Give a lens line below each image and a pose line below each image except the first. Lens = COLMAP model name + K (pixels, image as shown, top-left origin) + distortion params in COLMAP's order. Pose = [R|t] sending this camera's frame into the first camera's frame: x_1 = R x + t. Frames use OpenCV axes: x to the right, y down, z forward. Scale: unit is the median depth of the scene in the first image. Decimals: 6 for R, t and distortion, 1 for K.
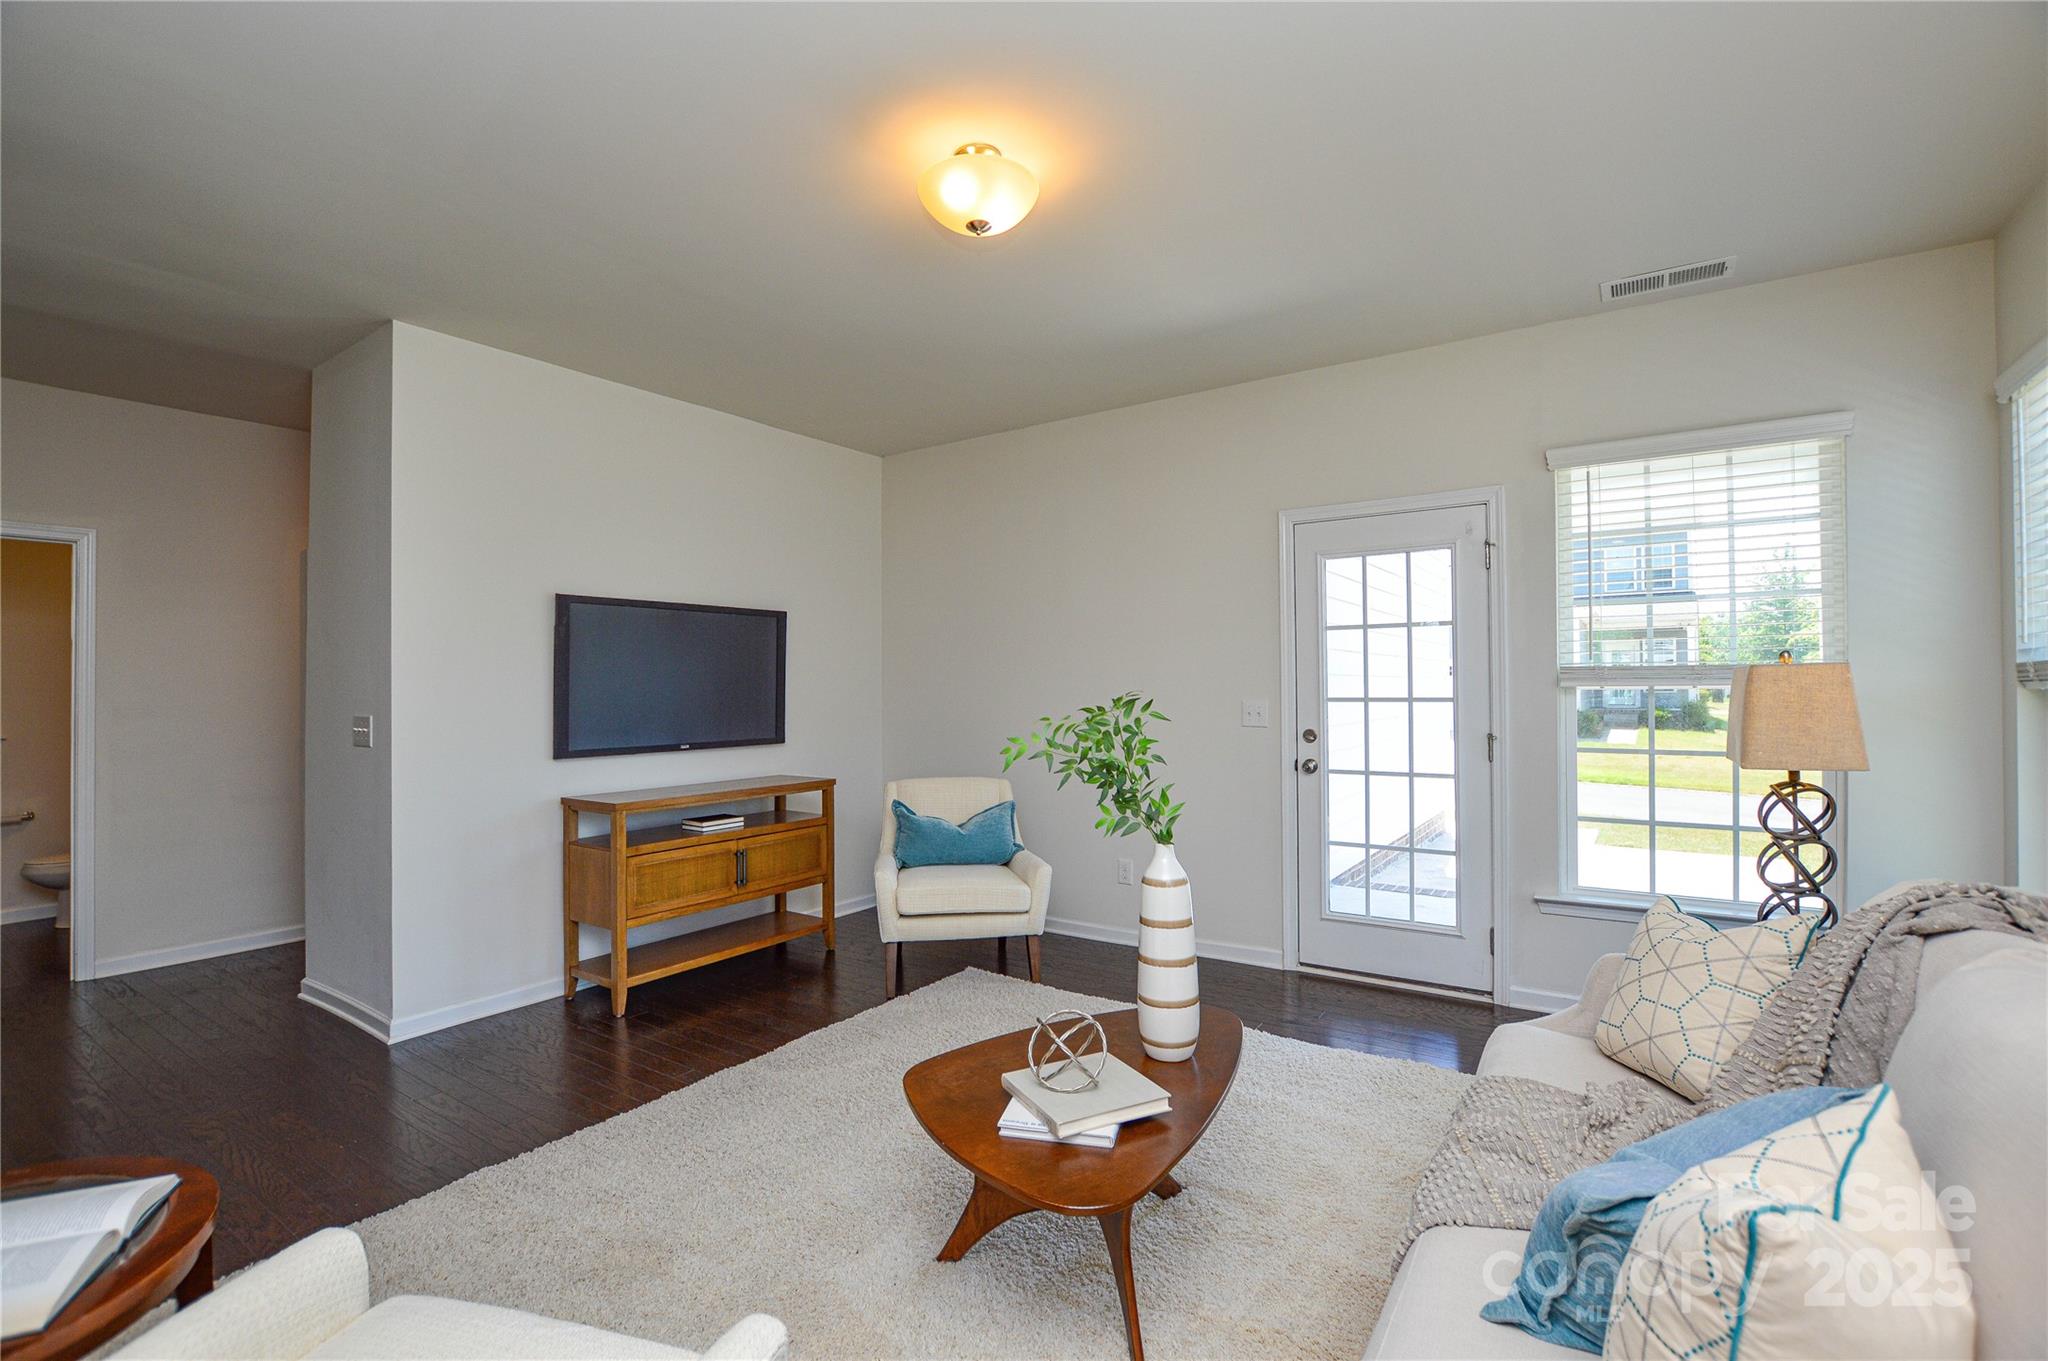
lens RADIAL K [[926.6, 0, 1020.4], [0, 926.6, 679.6], [0, 0, 1]] dist [-0.002846, -0.000313]
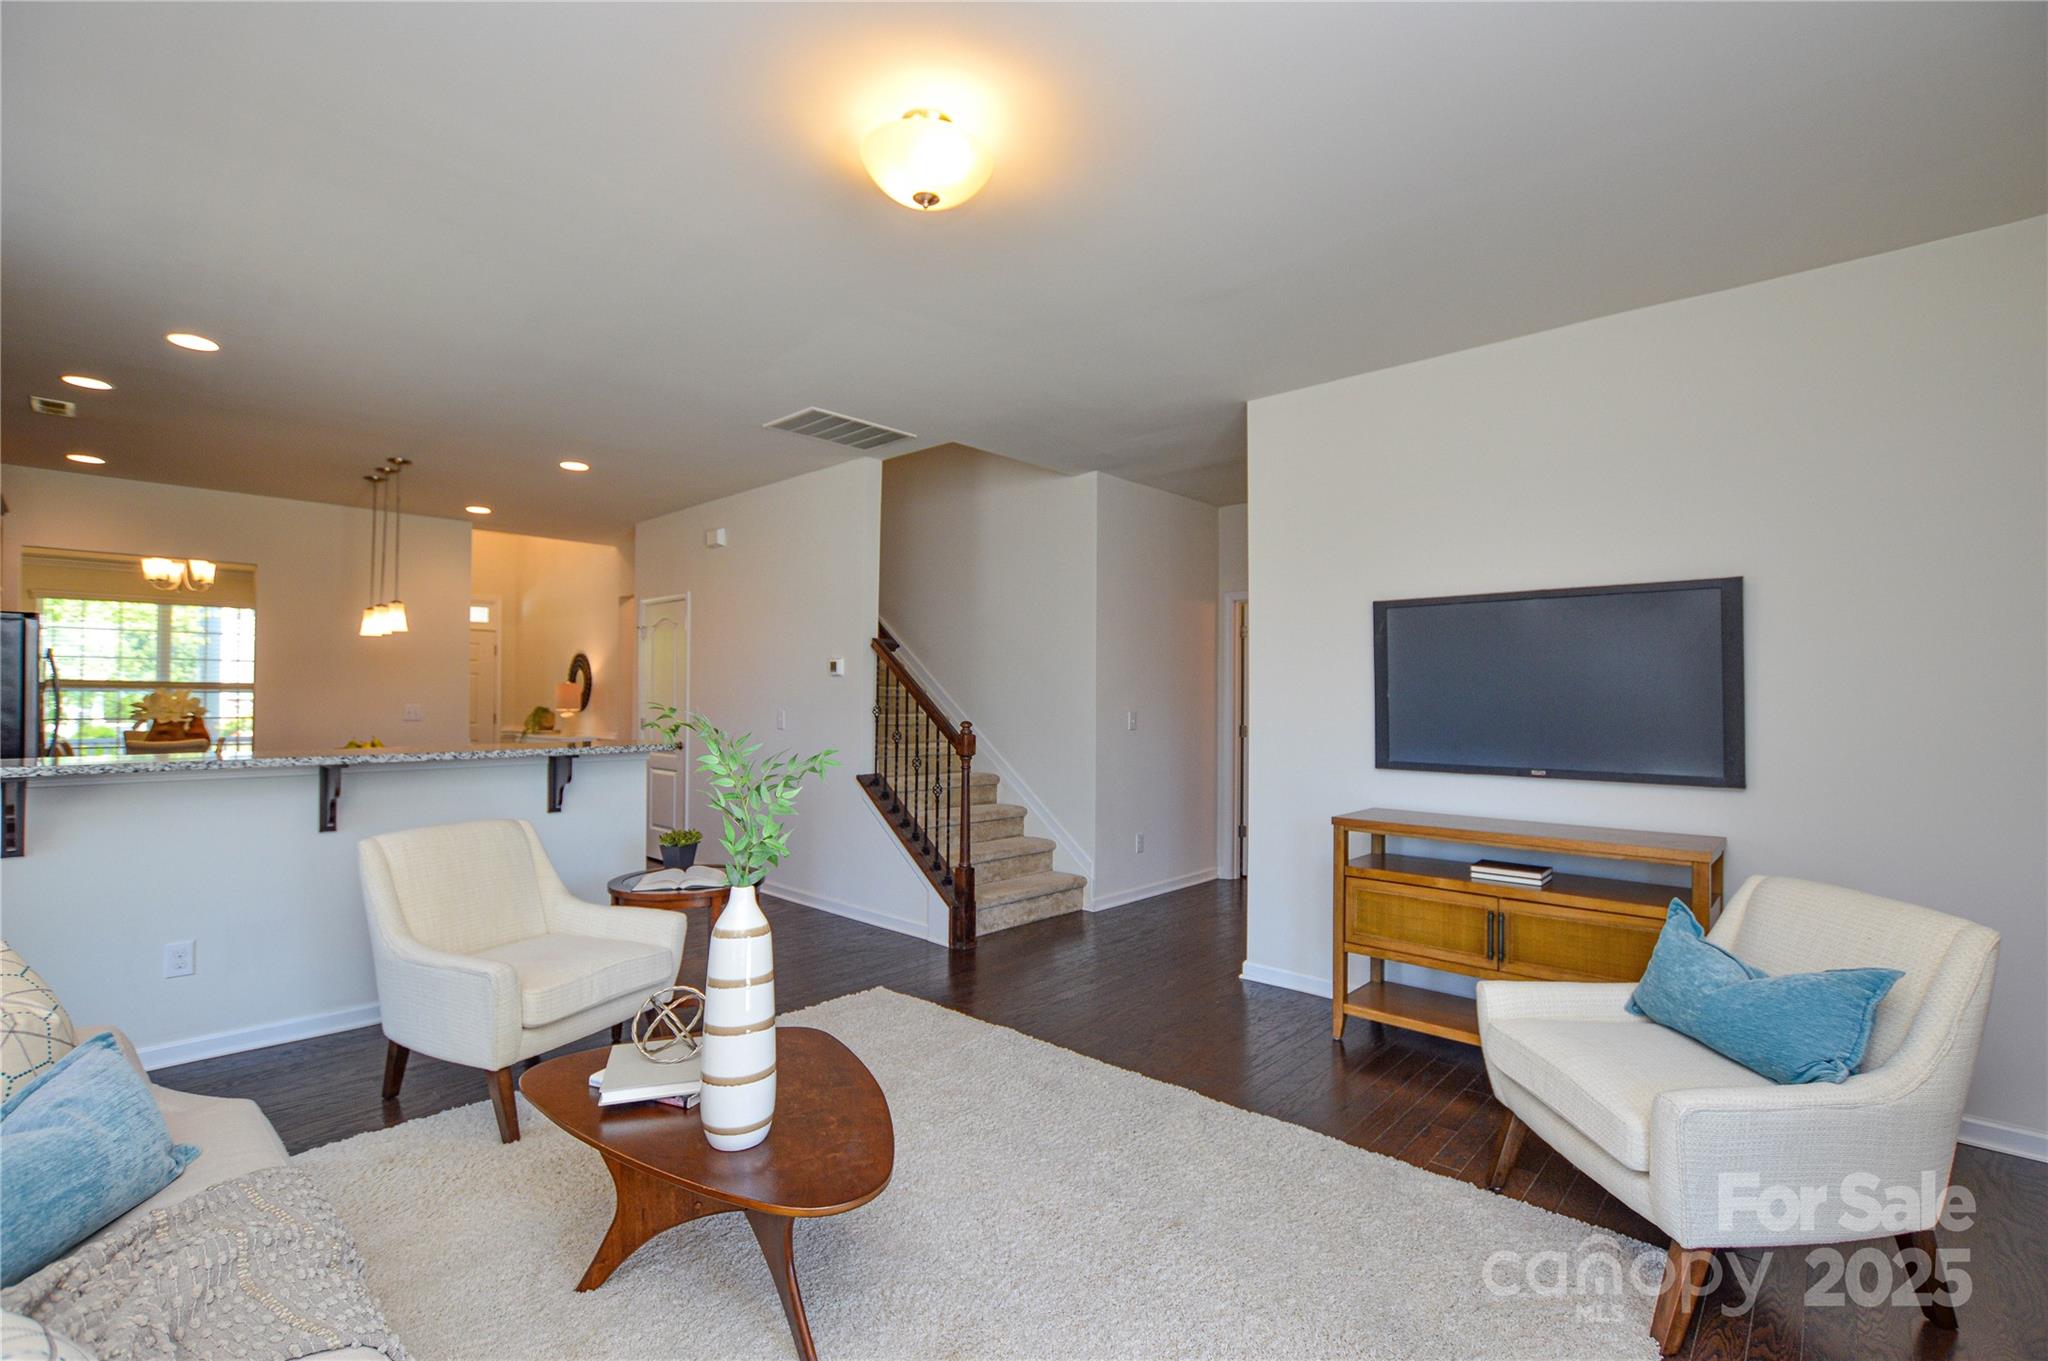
lens RADIAL K [[926.6, 0, 1020.4], [0, 926.6, 679.6], [0, 0, 1]] dist [-0.002846, -0.000313]
pose [[-0.134575, -0.006480, -0.990882, 0.599002], [0.006114, 0.999954, -0.007370, -0.004114], [0.990885, -0.007050, -0.134529, 0.851541]]
